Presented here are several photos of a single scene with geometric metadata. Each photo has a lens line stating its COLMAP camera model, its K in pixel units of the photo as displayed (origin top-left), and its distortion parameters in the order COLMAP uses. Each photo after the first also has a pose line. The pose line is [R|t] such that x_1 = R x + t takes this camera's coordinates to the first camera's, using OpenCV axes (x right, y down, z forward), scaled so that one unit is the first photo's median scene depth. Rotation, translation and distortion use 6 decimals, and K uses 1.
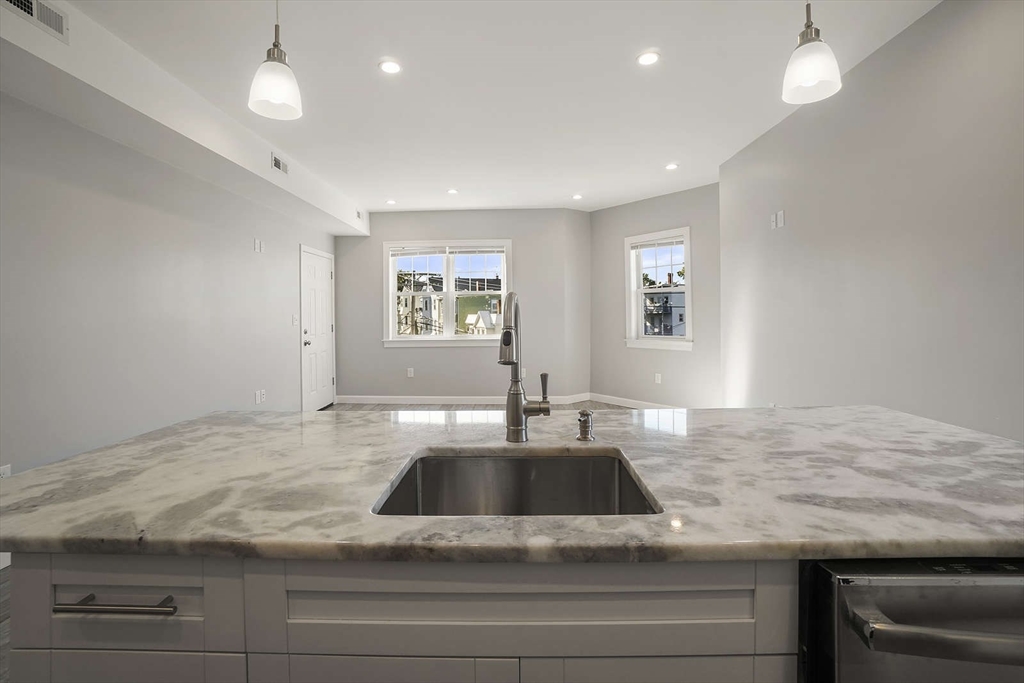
lens RADIAL K [[461.0, 0, 504.9], [0, 461.0, 313.9], [0, 0, 1]] dist [-0.024411, 0.000968]
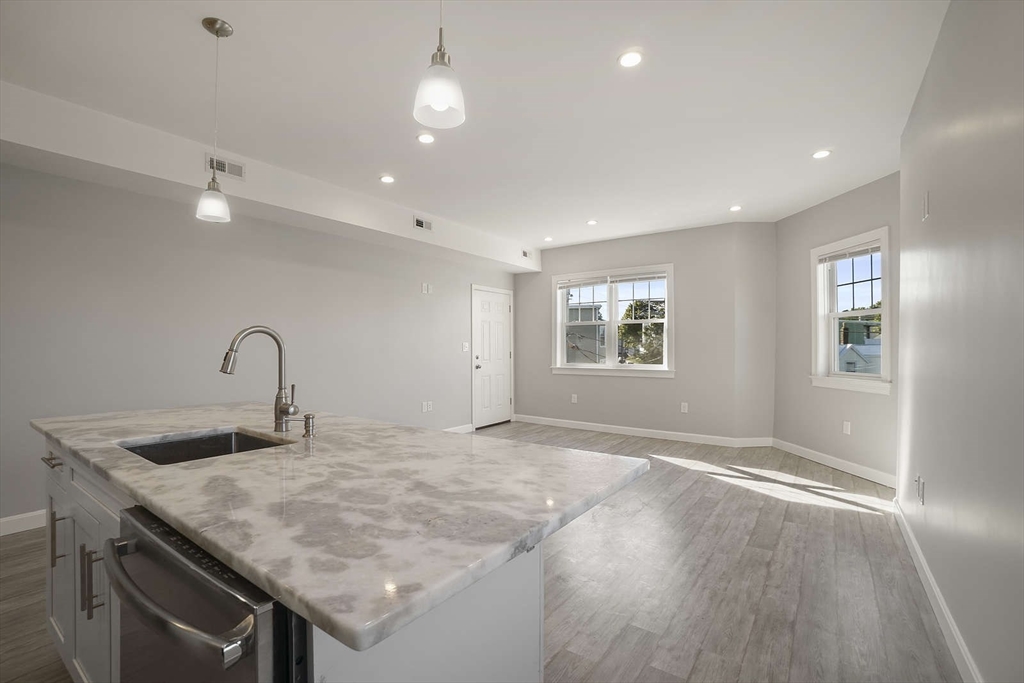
lens RADIAL K [[456.6, 0, 498.4], [0, 456.6, 351.1], [0, 0, 1]] dist [-0.066923, 0.027114]
pose [[0.820533, 0.014798, -0.571408, 0.253246], [-0.005131, 0.999815, 0.018525, 0.000581], [0.571576, -0.012268, 0.820457, 0.049565]]
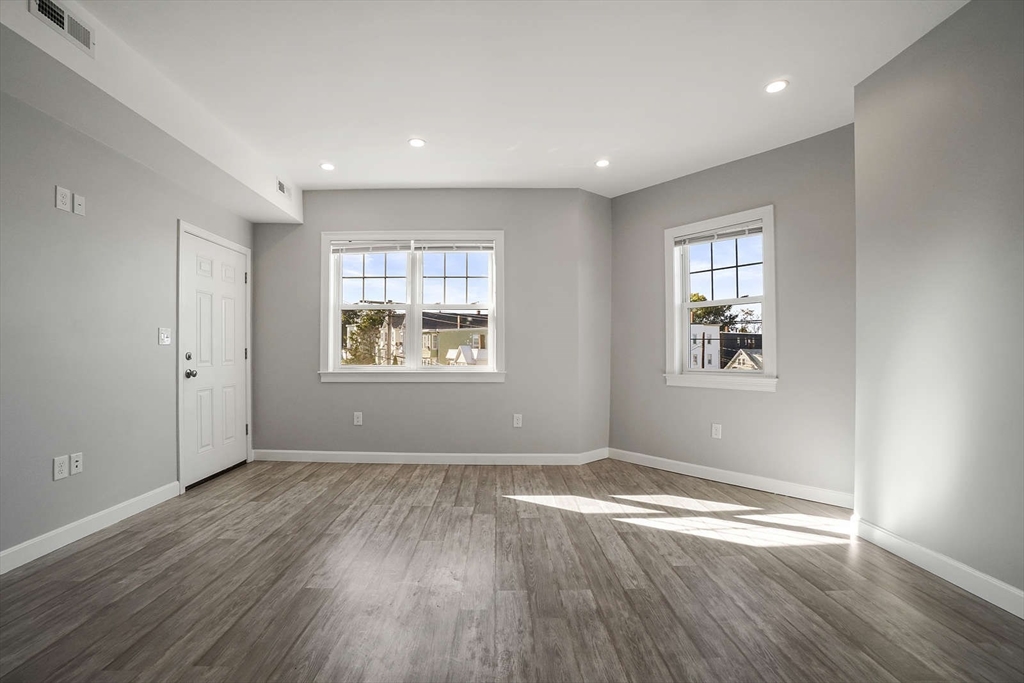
lens RADIAL K [[456.6, 0, 498.4], [0, 456.6, 351.1], [0, 0, 1]] dist [-0.066923, 0.027114]
pose [[0.999564, 0.011818, 0.027047, -0.010798], [-0.011863, 0.999929, 0.001491, 0.022131], [-0.027027, -0.001811, 0.999633, 0.312632]]
